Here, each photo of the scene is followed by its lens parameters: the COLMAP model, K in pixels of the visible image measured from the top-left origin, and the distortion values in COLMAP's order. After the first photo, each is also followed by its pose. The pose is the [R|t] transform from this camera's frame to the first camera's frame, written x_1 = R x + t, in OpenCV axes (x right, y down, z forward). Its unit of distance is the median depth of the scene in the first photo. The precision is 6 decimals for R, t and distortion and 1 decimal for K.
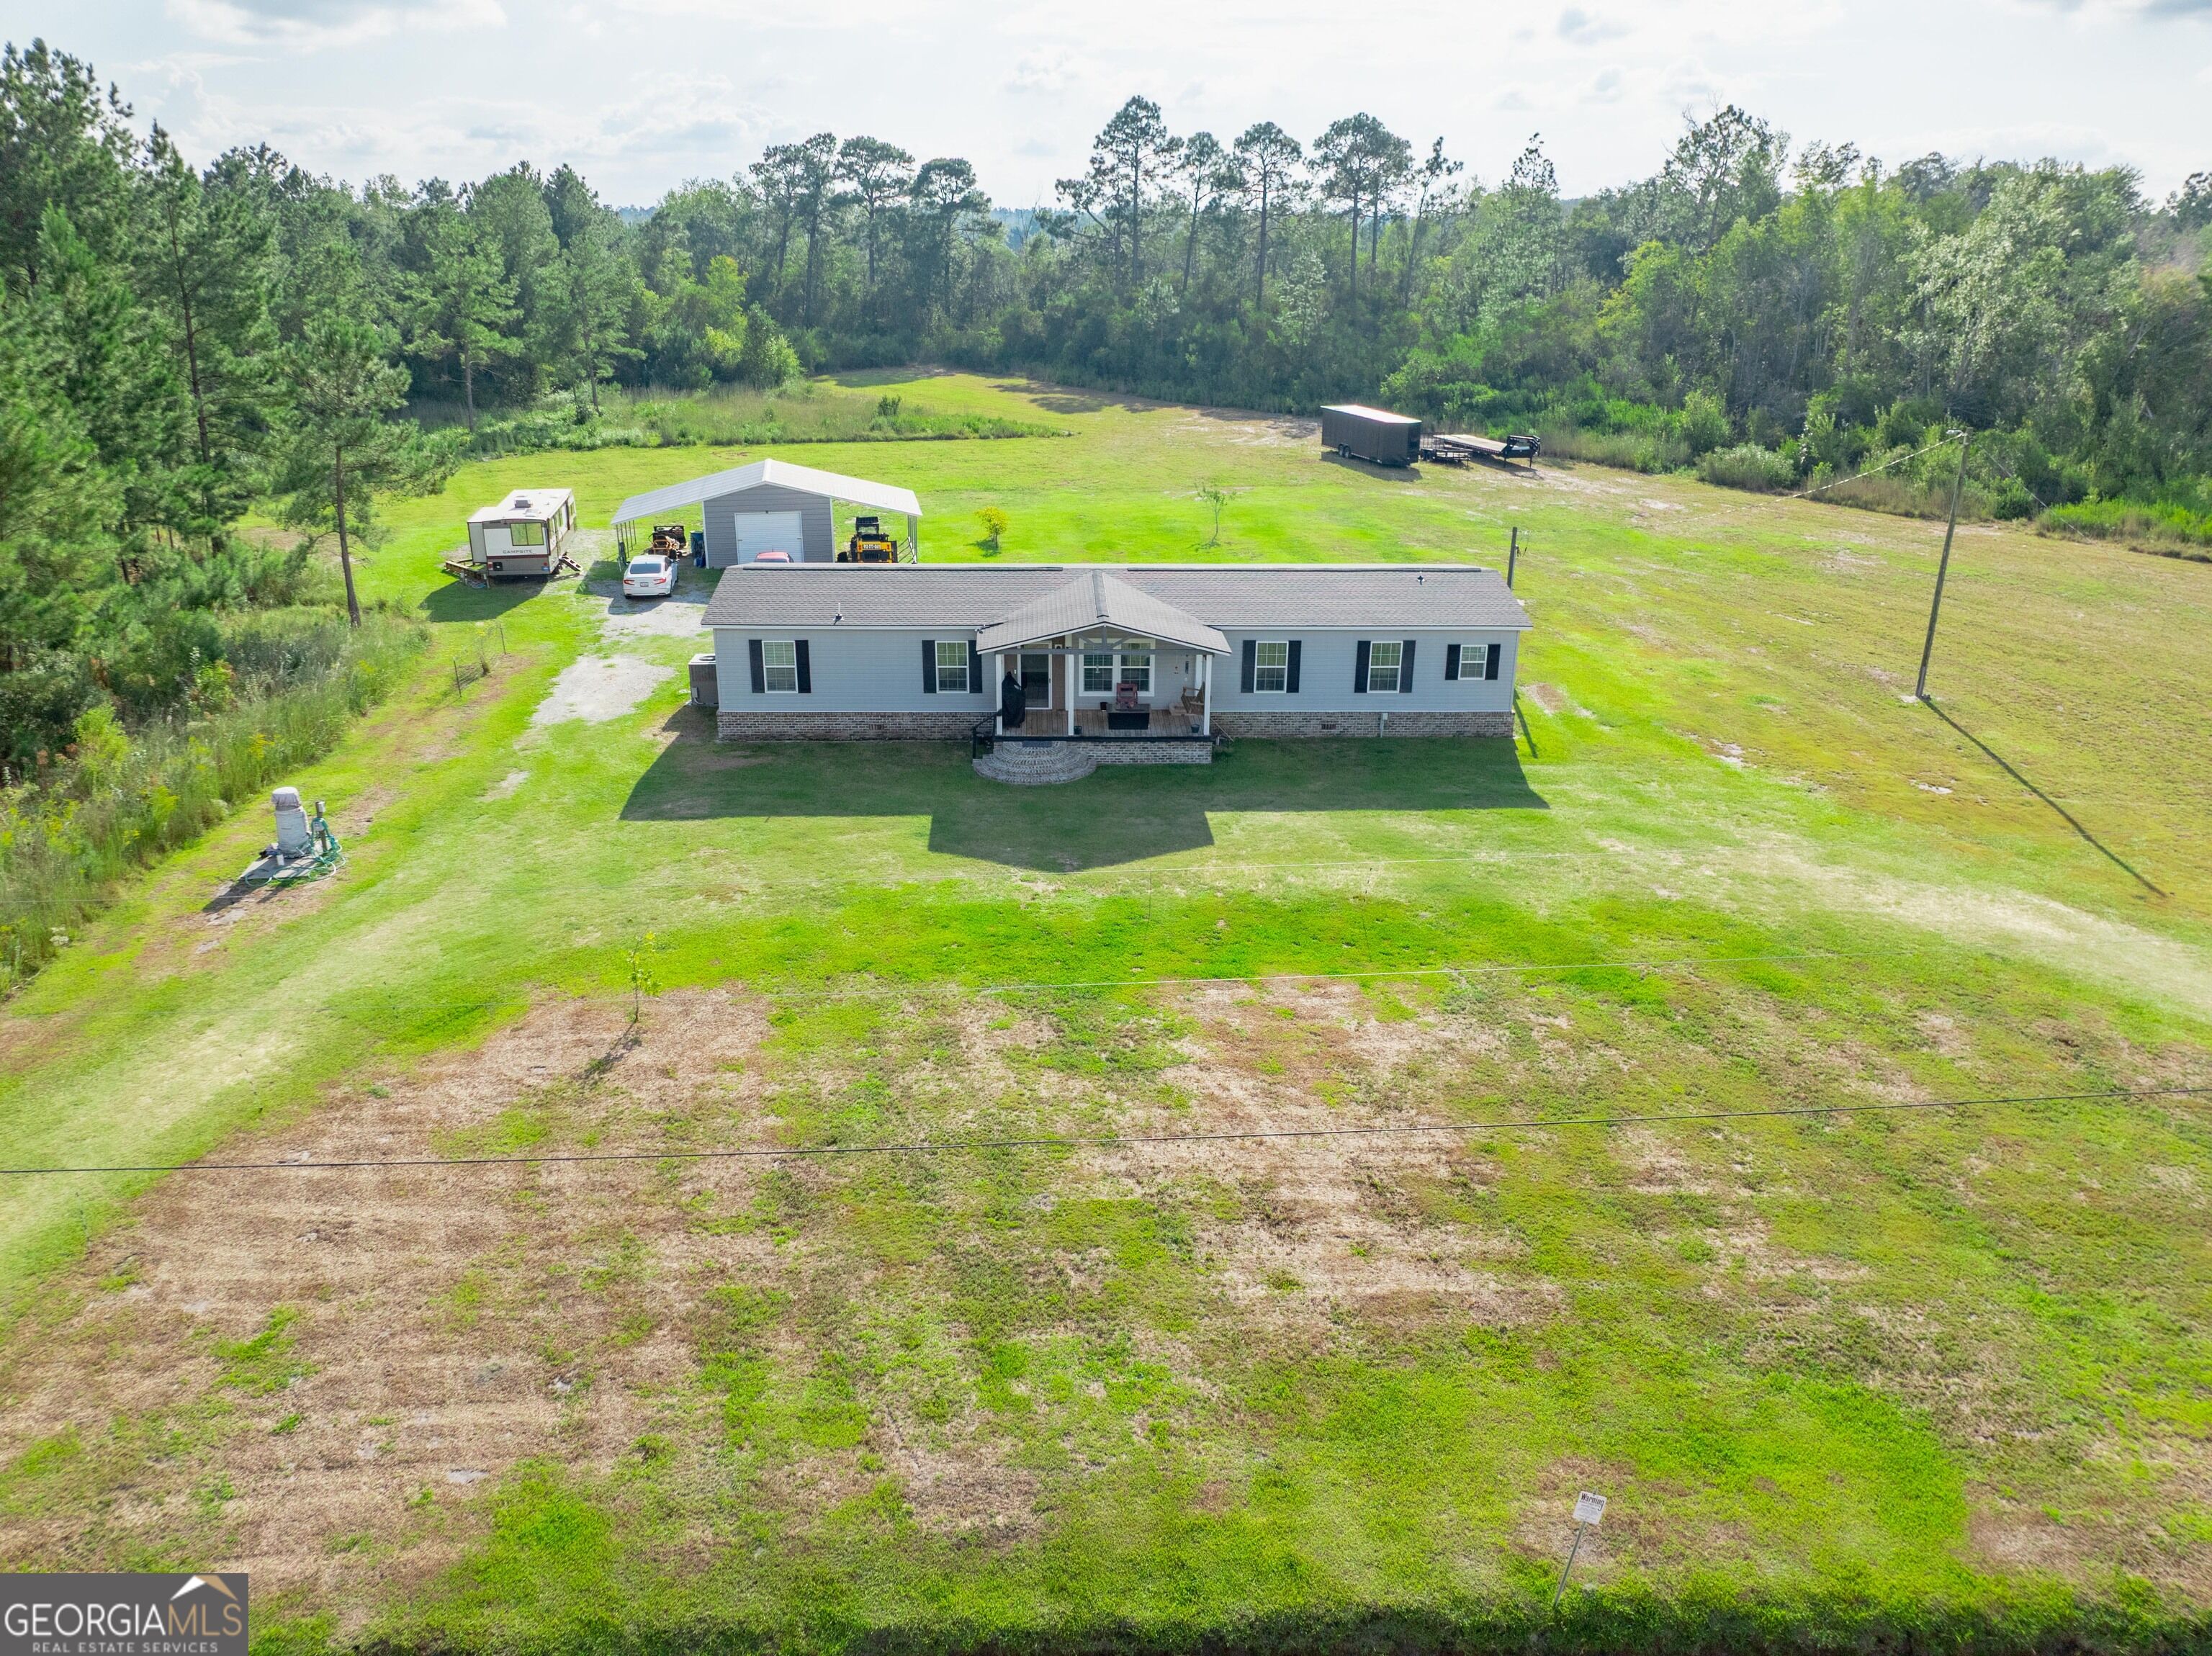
lens RADIAL K [[1565.3, 0, 1106.0], [0, 1565.3, 828.0], [0, 0, 1]] dist [-0.034704, 0.000514]
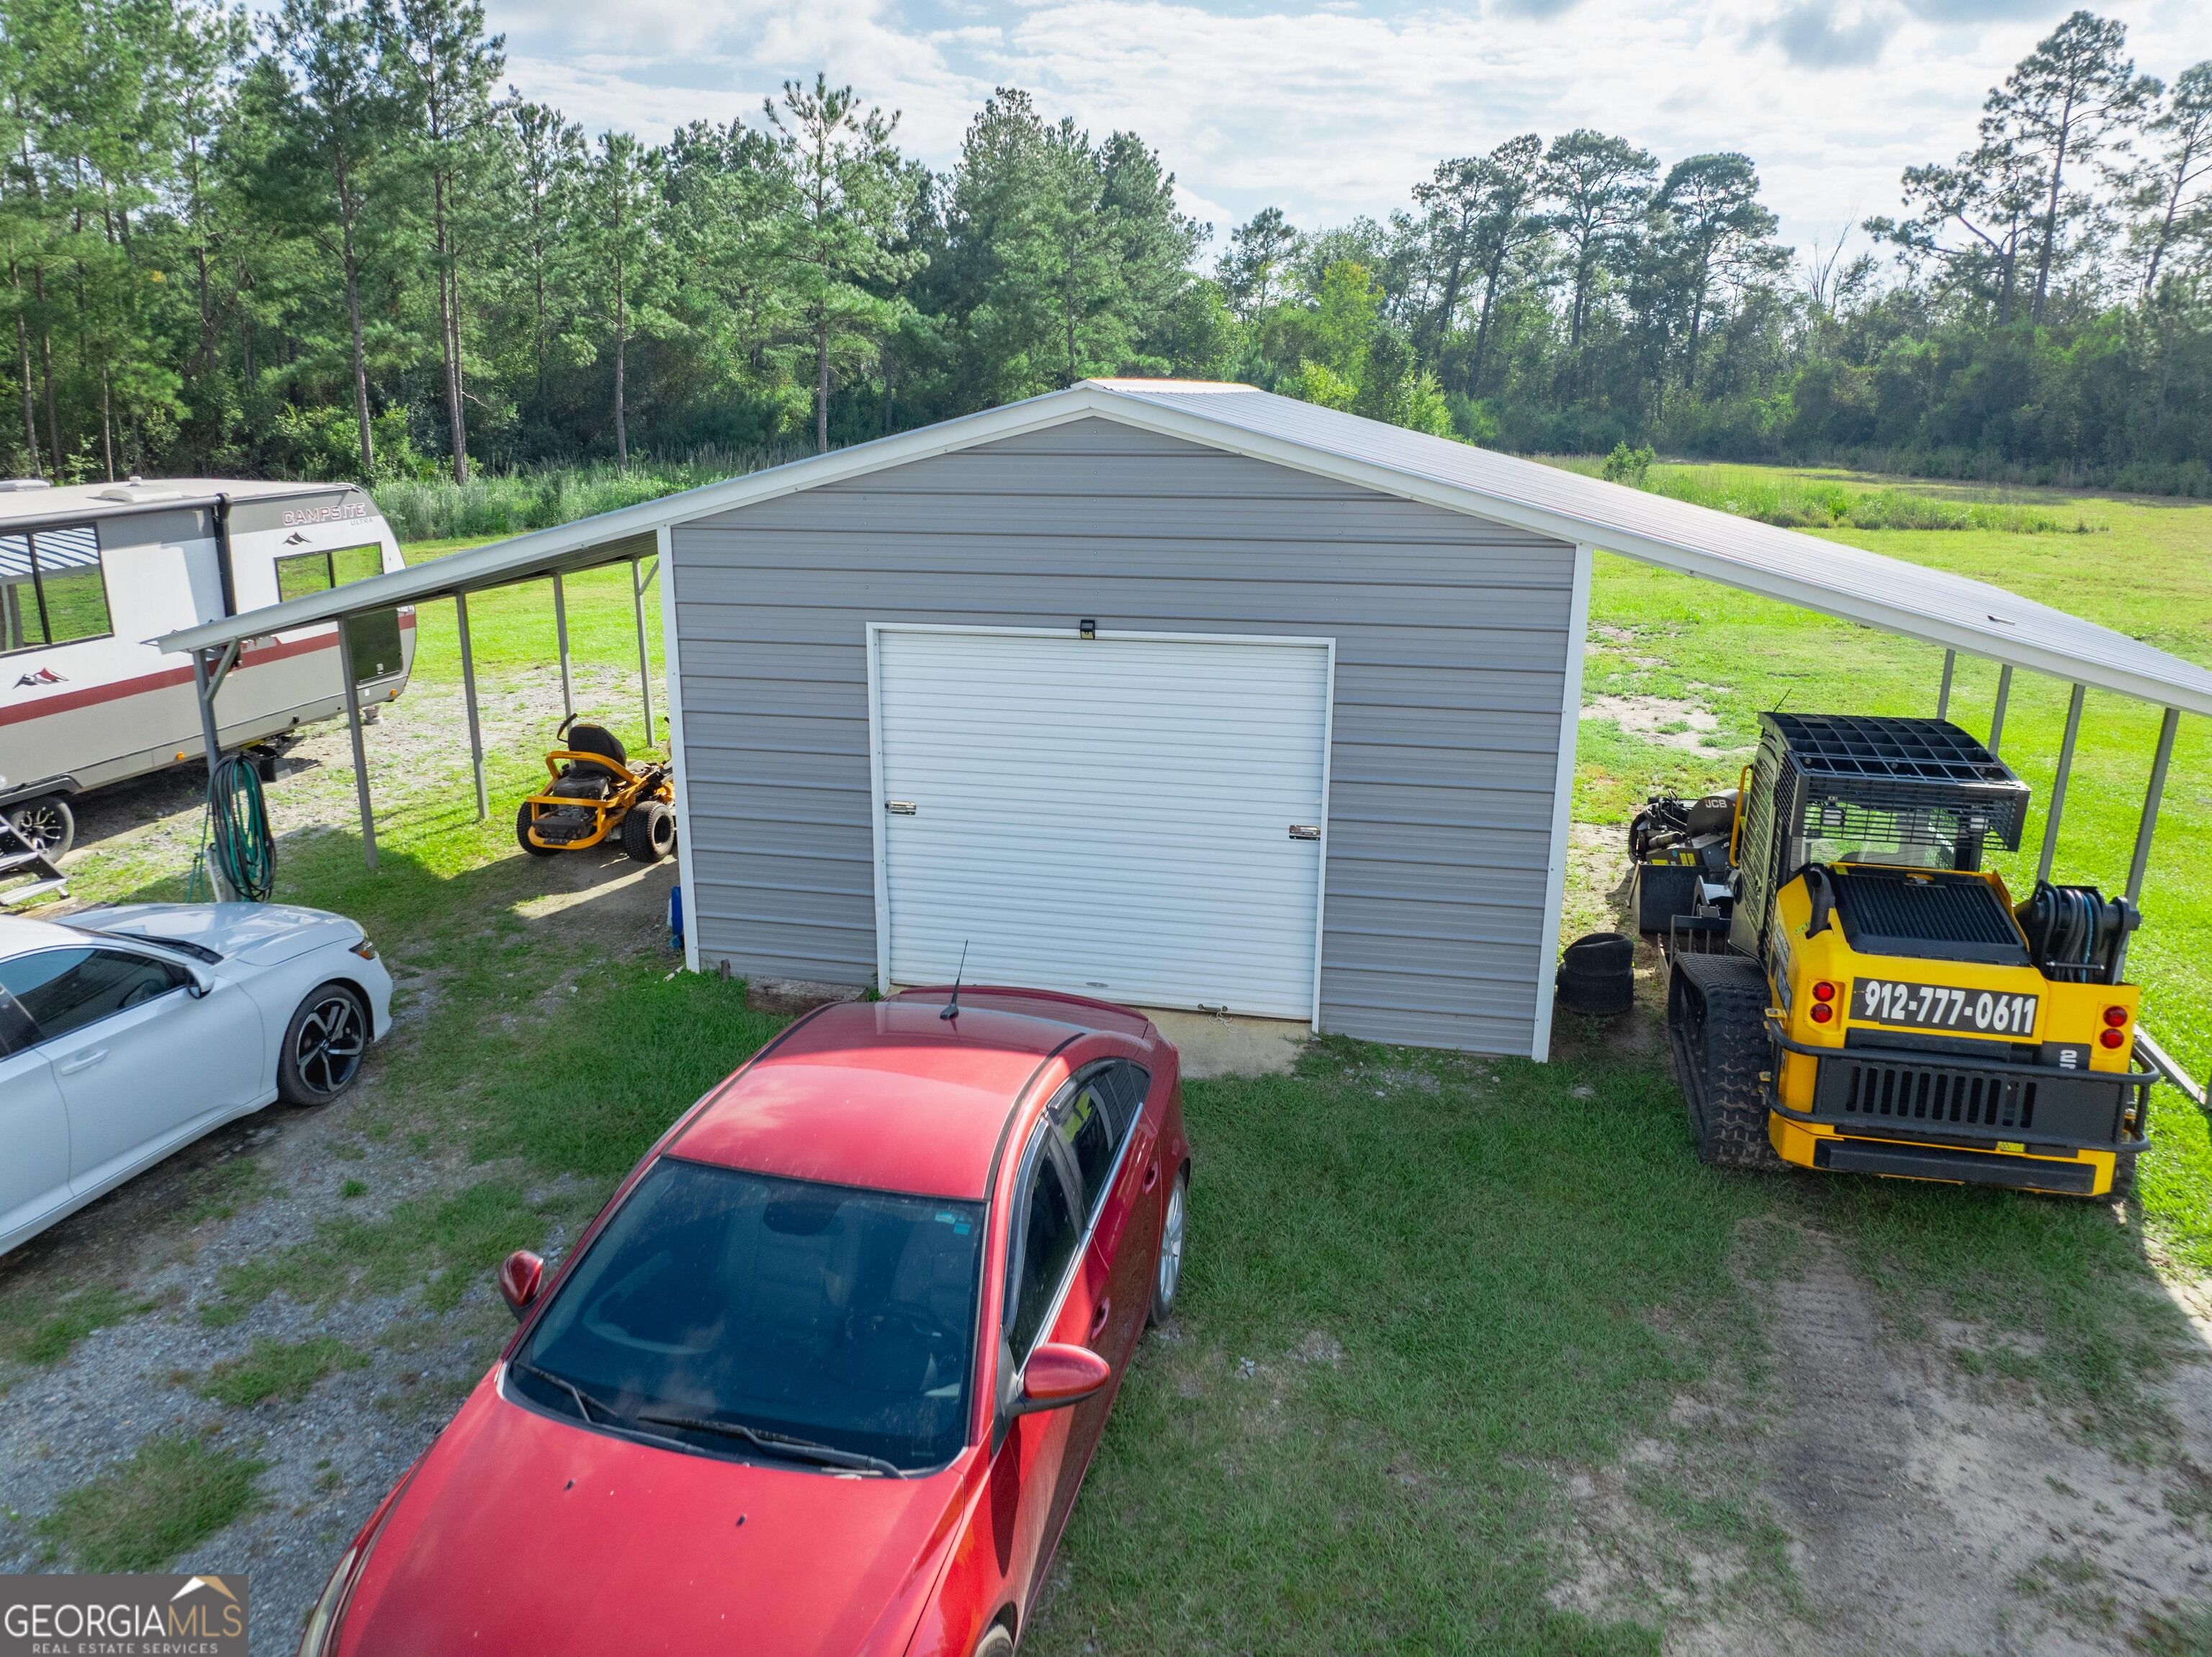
lens RADIAL K [[1556.3, 0, 1102.2], [0, 1556.3, 822.4], [0, 0, 1]] dist [-0.064633, 0.044451]
pose [[0.918560, 0.101471, -0.382035, -0.237845], [-0.140209, 0.987286, -0.074890, -0.256290], [0.369578, 0.122355, 0.921109, 1.280732]]
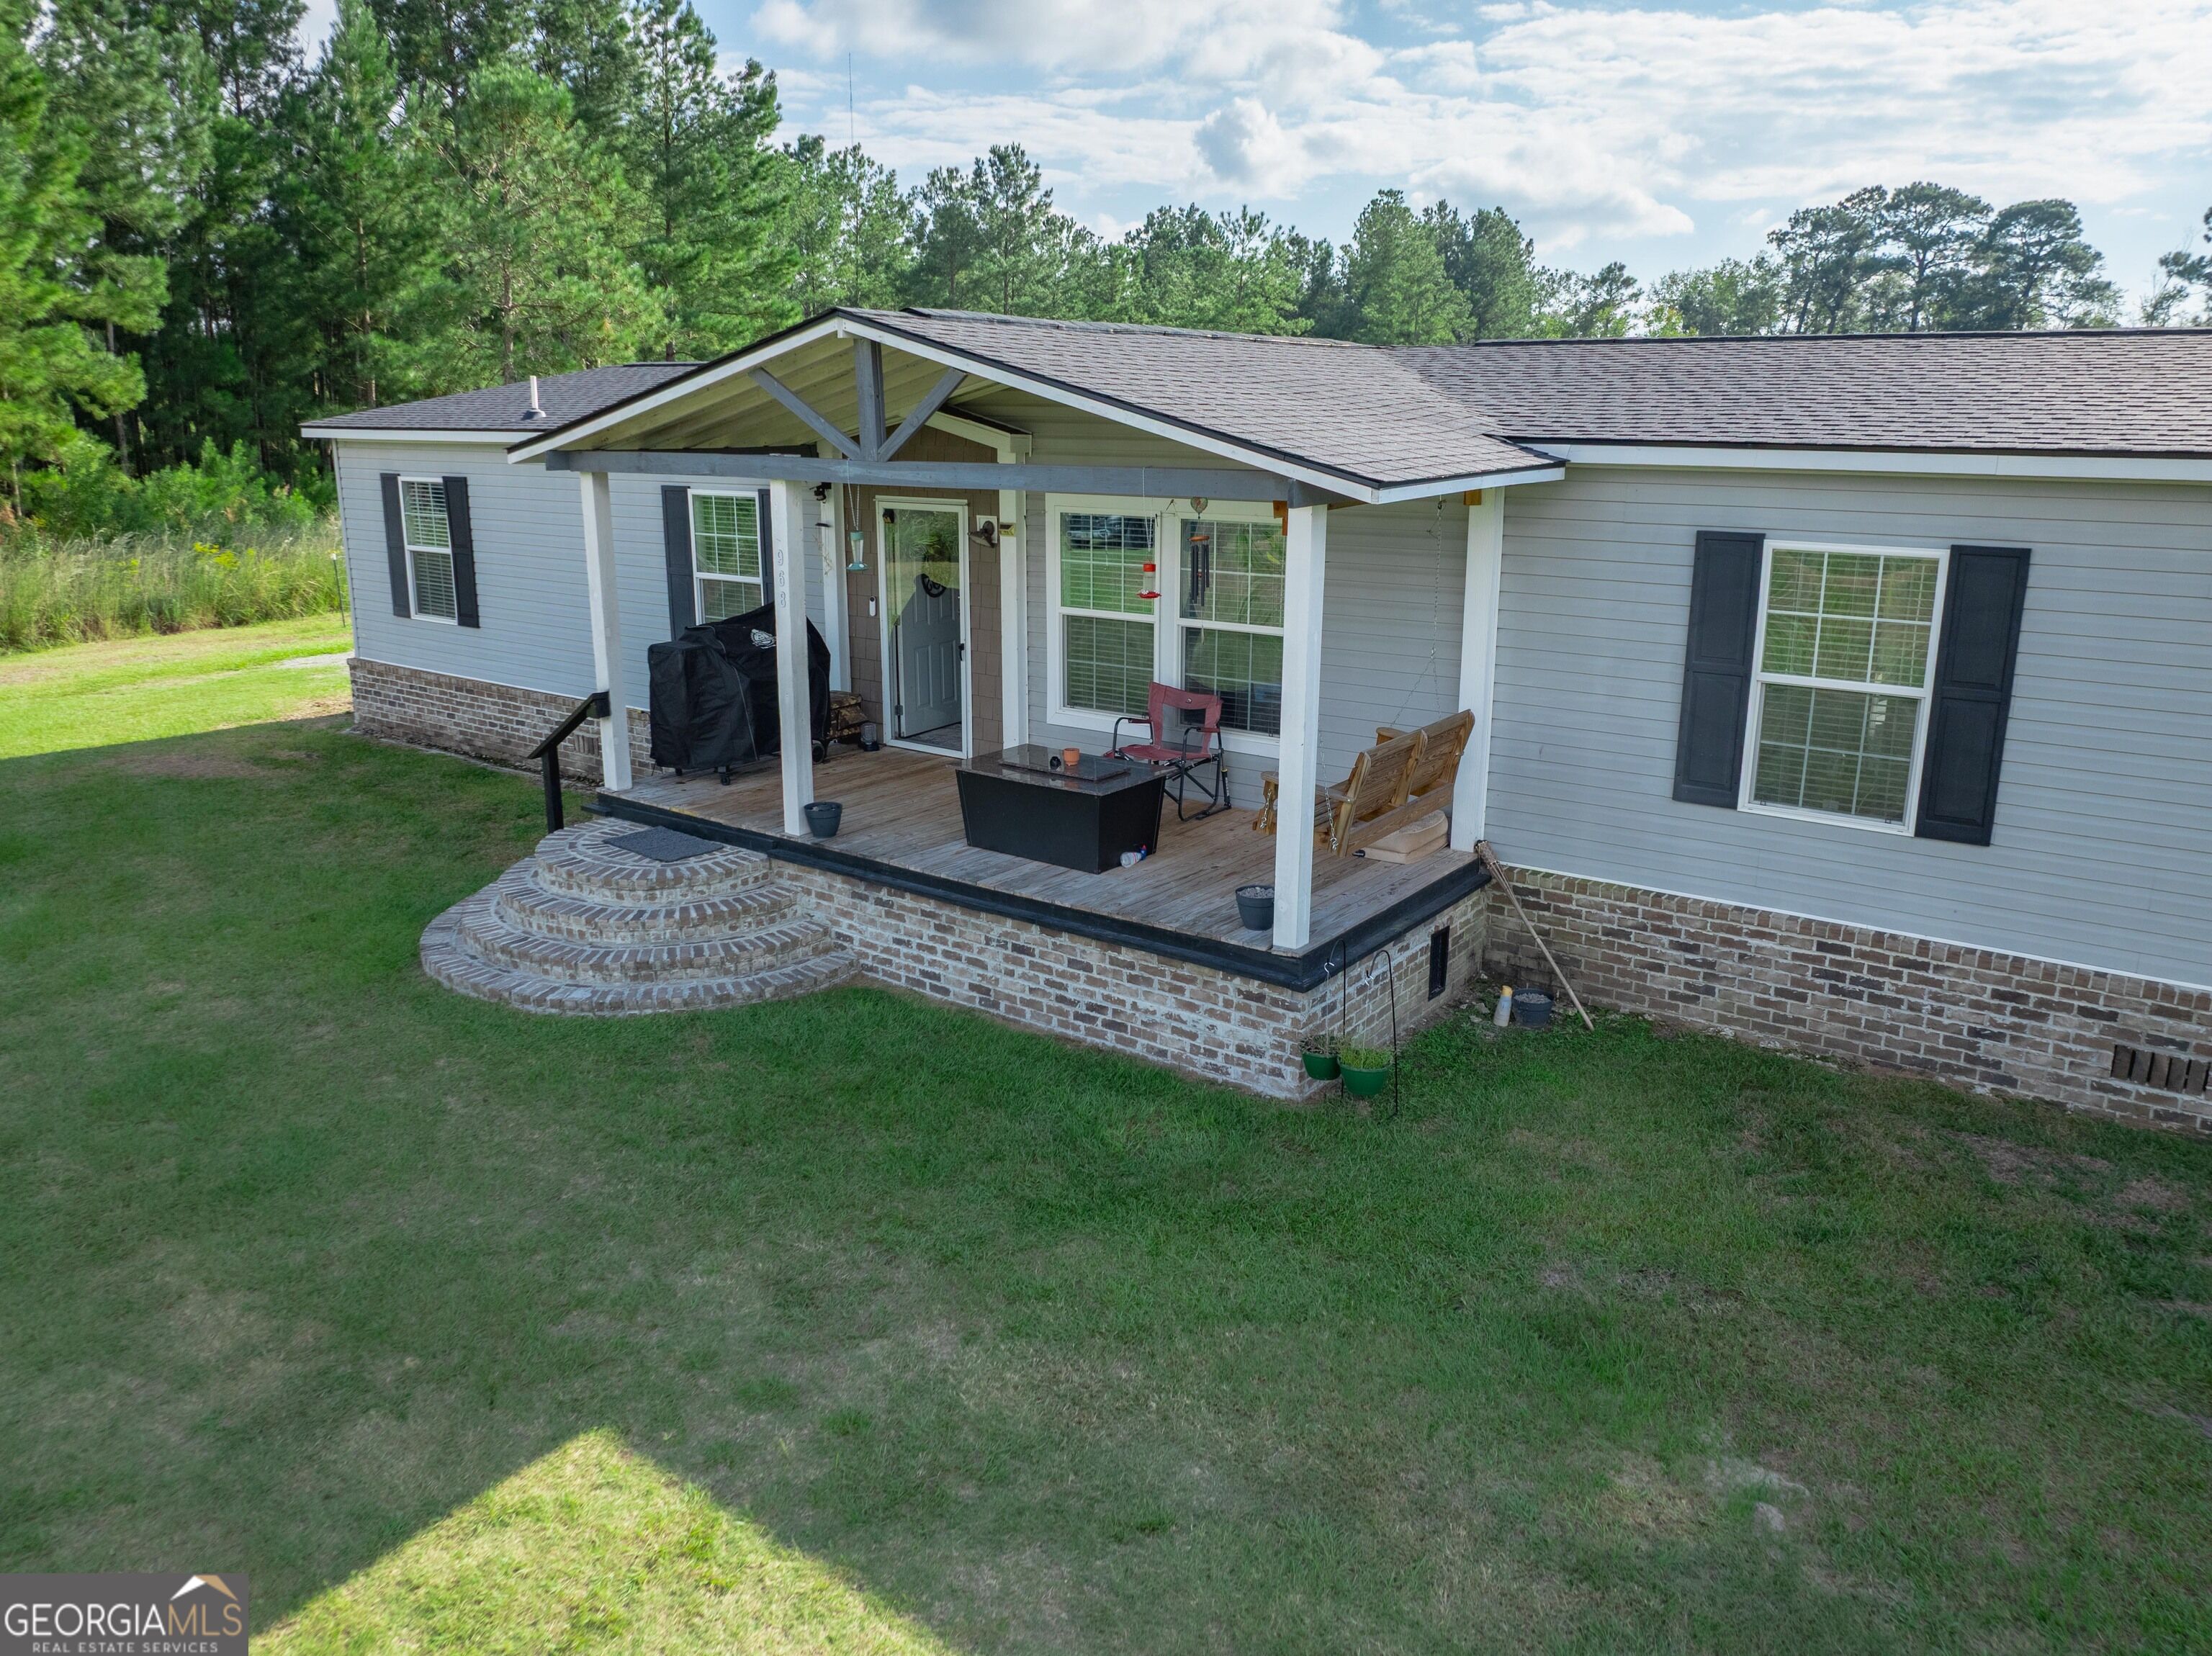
lens RADIAL K [[1563.8, 0, 1100.9], [0, 1563.8, 821.1], [0, 0, 1]] dist [-0.052427, 0.029822]
pose [[0.776473, 0.151562, -0.611652, 0.151306], [-0.222894, 0.973954, -0.041620, -0.058577], [0.589413, 0.168650, 0.790031, 0.792567]]
